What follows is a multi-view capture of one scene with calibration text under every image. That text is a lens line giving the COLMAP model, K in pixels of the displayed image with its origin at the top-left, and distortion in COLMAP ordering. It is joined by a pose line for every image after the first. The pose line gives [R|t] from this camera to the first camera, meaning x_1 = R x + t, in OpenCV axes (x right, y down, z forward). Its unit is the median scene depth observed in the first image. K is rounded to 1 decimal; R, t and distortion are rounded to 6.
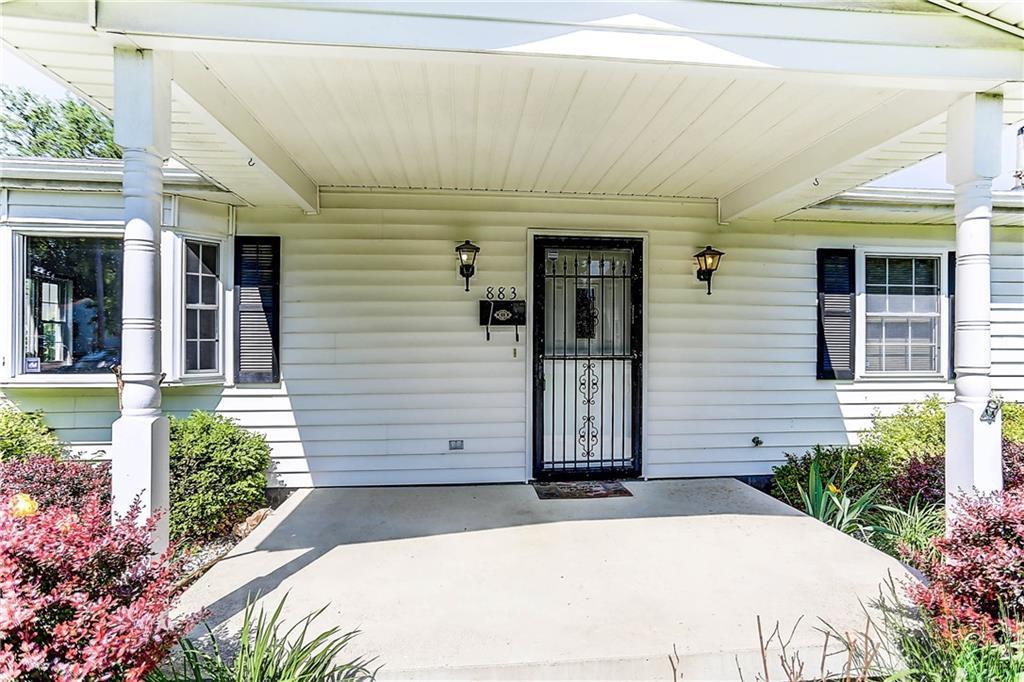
lens RADIAL K [[525.2, 0, 513.2], [0, 525.2, 339.3], [0, 0, 1]] dist [-0.027436, 0.013559]
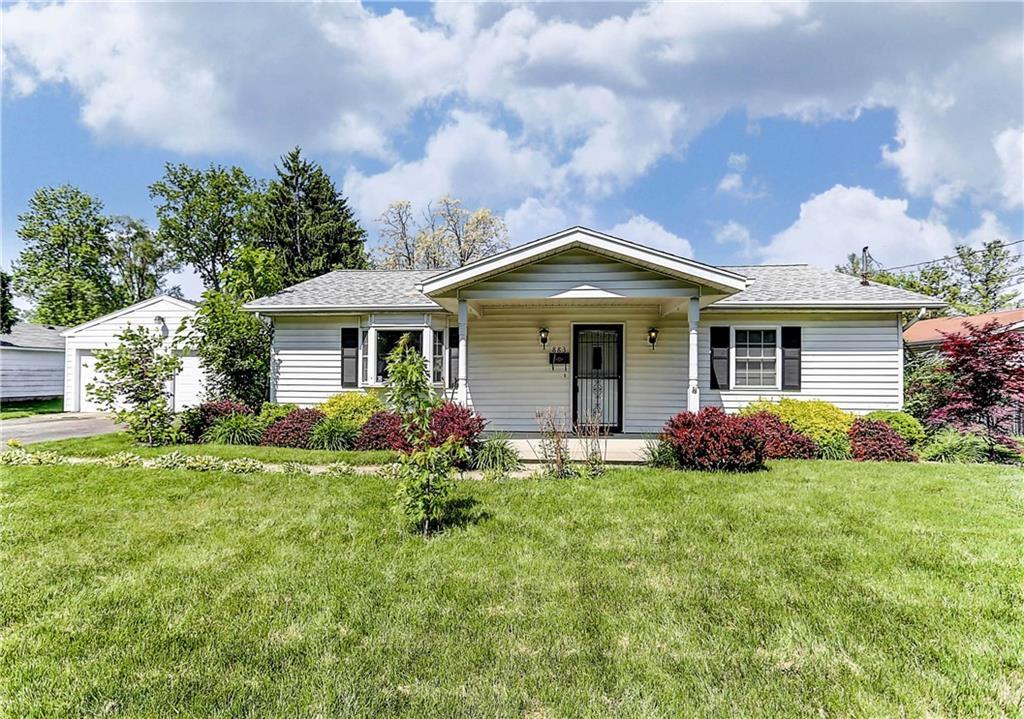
lens RADIAL K [[518.3, 0, 511.4], [0, 518.3, 363.2], [0, 0, 1]] dist [-0.000347, -0.000020]
pose [[0.987549, -0.001309, -0.157306, 0.125898], [-0.001261, 0.999867, -0.016241, 0.008810], [0.157307, 0.016237, 0.987416, -1.252784]]
